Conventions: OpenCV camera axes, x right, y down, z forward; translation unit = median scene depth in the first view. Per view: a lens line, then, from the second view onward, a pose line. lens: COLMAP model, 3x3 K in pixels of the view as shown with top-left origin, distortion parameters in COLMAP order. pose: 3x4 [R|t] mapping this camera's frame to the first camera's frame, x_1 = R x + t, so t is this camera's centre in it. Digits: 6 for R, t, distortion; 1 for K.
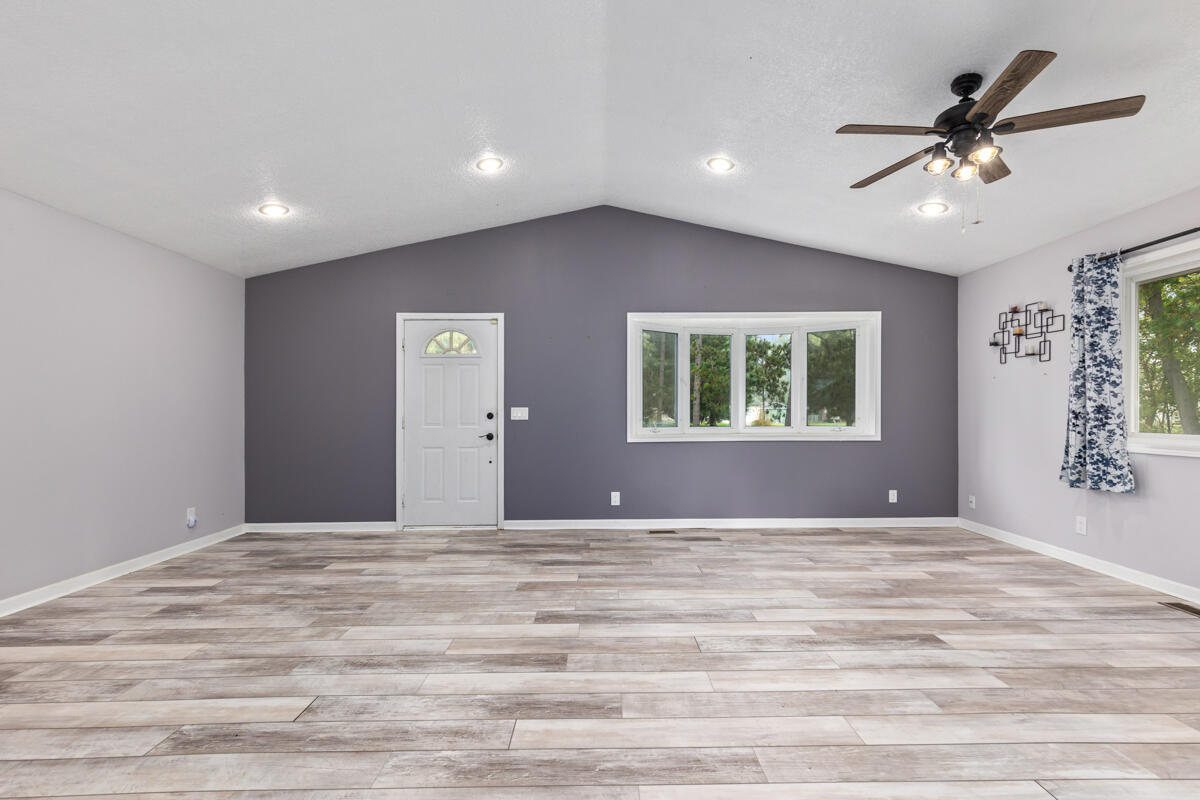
lens RADIAL K [[545.4, 0, 600.6], [0, 545.4, 407.6], [0, 0, 1]] dist [0.009553, -0.000684]
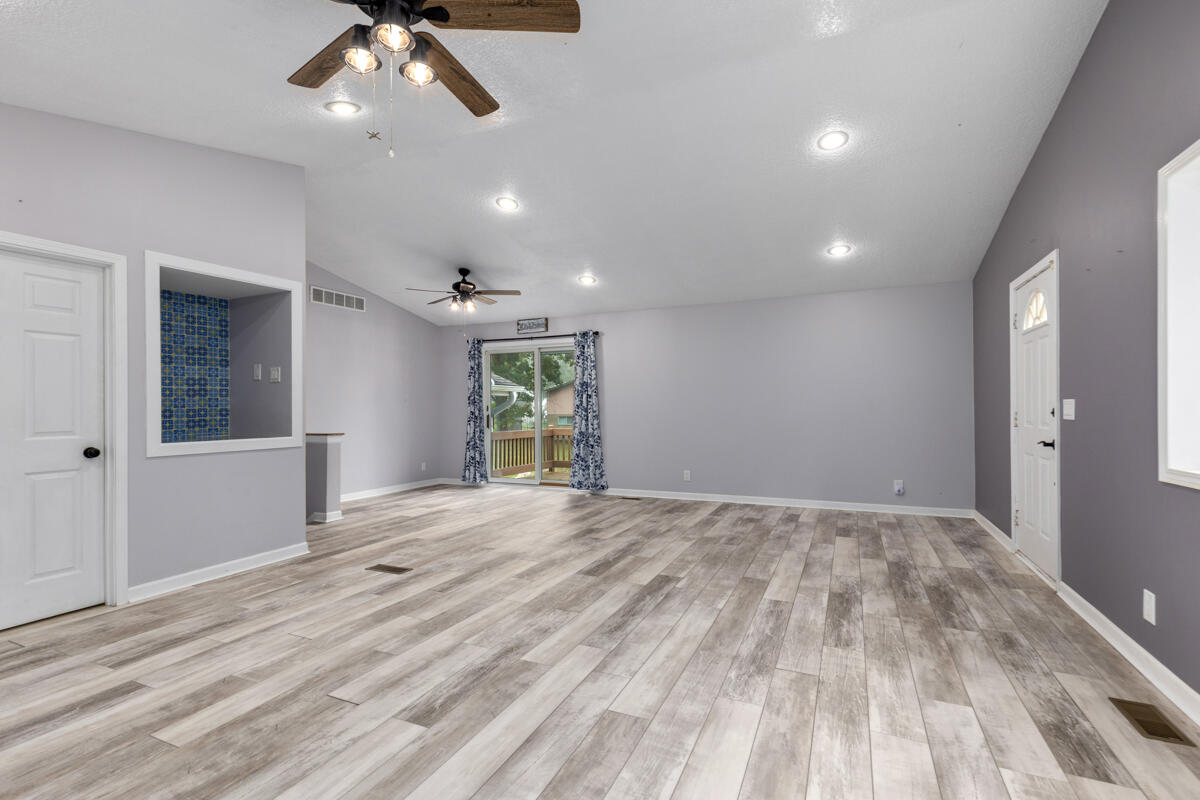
lens RADIAL K [[545.4, 0, 598.7], [0, 545.4, 404.3], [0, 0, 1]] dist [0.009553, -0.000684]
pose [[-0.427644, 0.003046, -0.903942, 1.034221], [0.018148, 0.999822, -0.005217, 0.001940], [0.903765, -0.018635, -0.427623, 1.355200]]
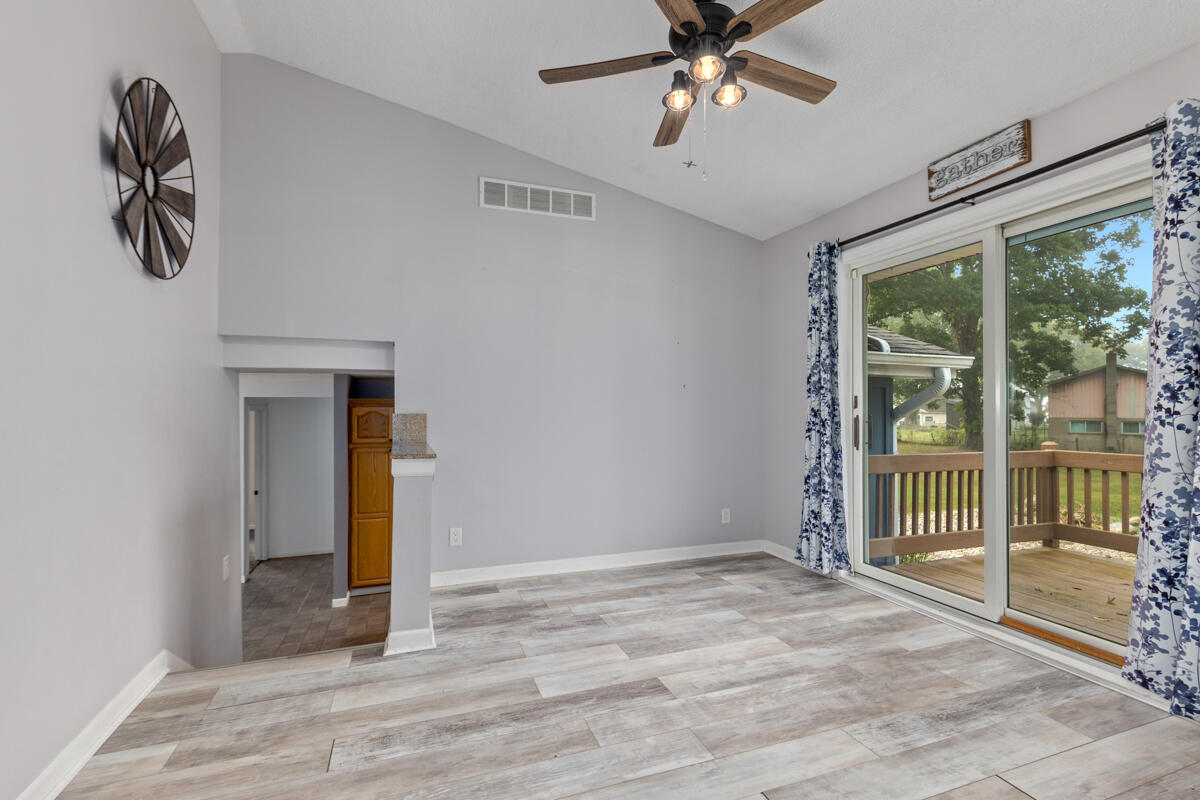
lens RADIAL K [[545.4, 0, 602.0], [0, 545.4, 406.5], [0, 0, 1]] dist [0.009553, -0.000684]
pose [[-0.939326, 0.004551, -0.342996, -0.244430], [0.009132, 0.999889, -0.011744, 0.015339], [0.342904, -0.014164, -0.939263, 0.624998]]
